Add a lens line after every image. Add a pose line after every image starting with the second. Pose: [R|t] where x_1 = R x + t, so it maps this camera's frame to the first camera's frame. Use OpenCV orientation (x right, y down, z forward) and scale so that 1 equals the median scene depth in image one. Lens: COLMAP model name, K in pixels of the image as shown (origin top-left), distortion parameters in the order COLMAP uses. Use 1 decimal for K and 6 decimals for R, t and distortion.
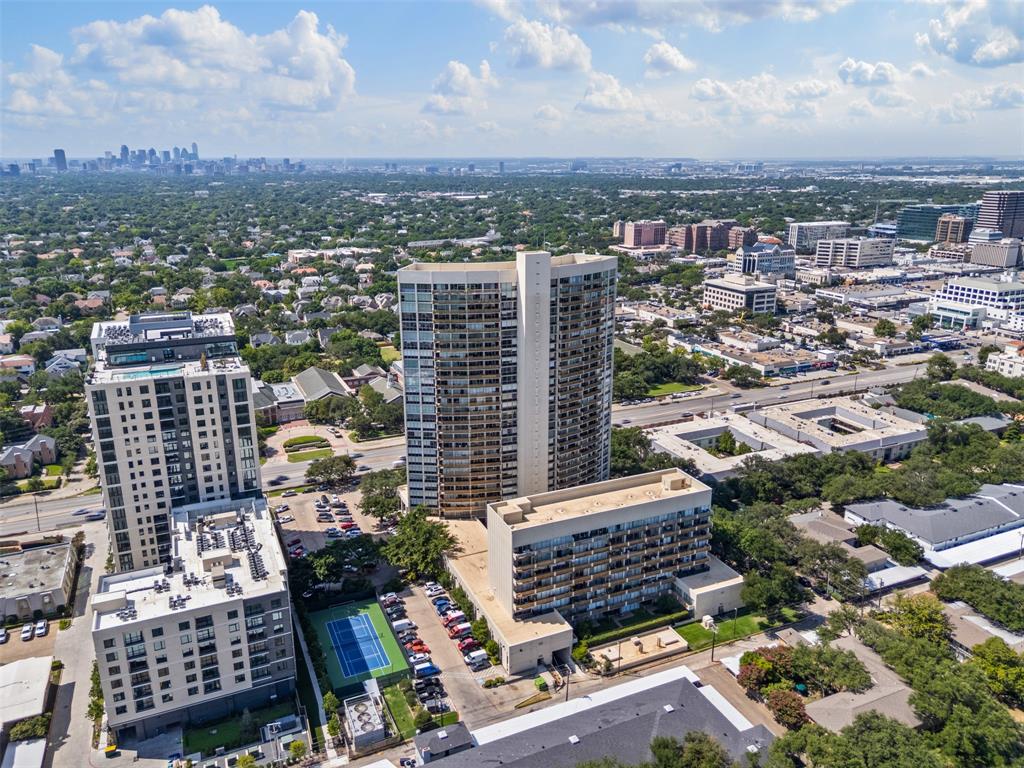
lens RADIAL K [[770.8, 0, 504.9], [0, 770.8, 385.0], [0, 0, 1]] dist [0.071541, -0.064621]
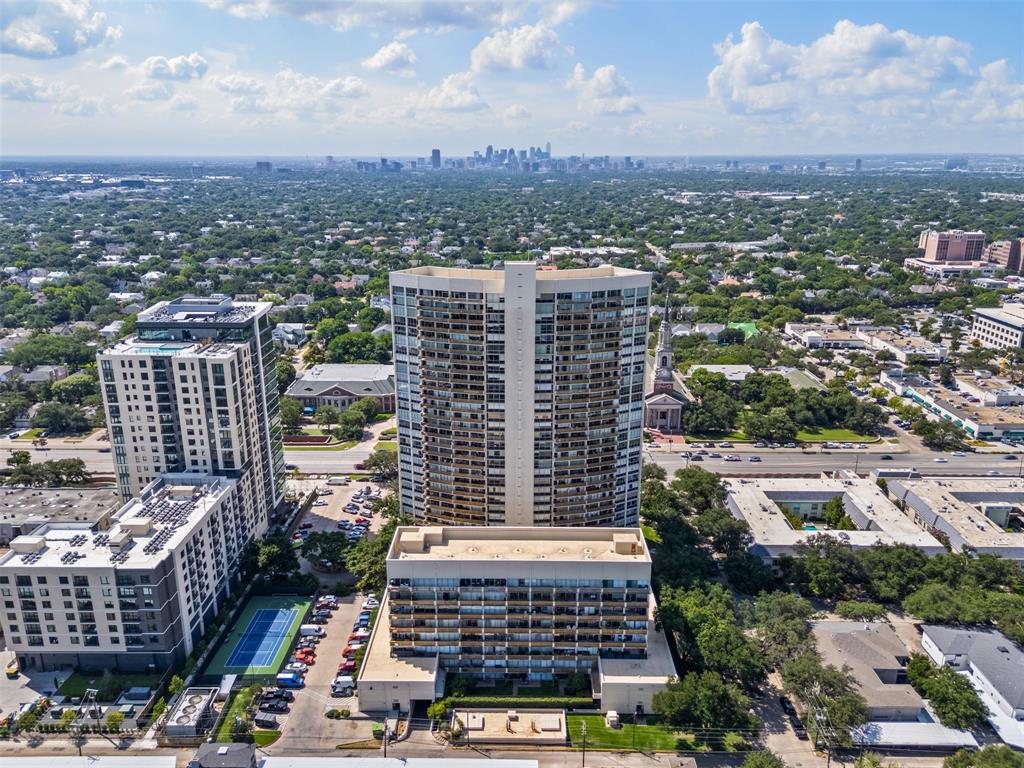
lens RADIAL K [[770.8, 0, 504.9], [0, 770.8, 385.0], [0, 0, 1]] dist [0.071541, -0.064621]
pose [[0.905437, 0.124427, -0.405835, 0.395001], [-0.123361, 0.991941, 0.028901, -0.051436], [0.406160, 0.023896, 0.913490, 0.163209]]
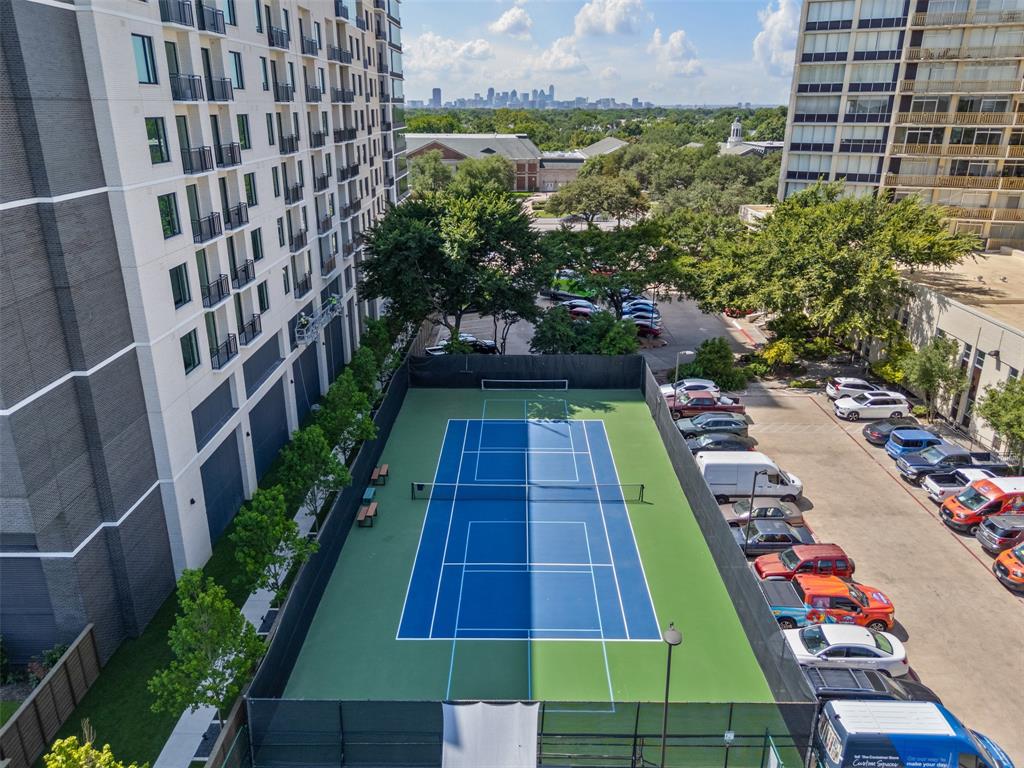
lens RADIAL K [[752.6, 0, 512.0], [0, 752.6, 384.0], [0, 0, 1]] dist [0.055003, -0.060008]
pose [[0.914192, 0.147856, -0.377349, -0.098845], [-0.128291, 0.988772, 0.076621, 0.239479], [0.384441, -0.021636, 0.922896, 0.676711]]
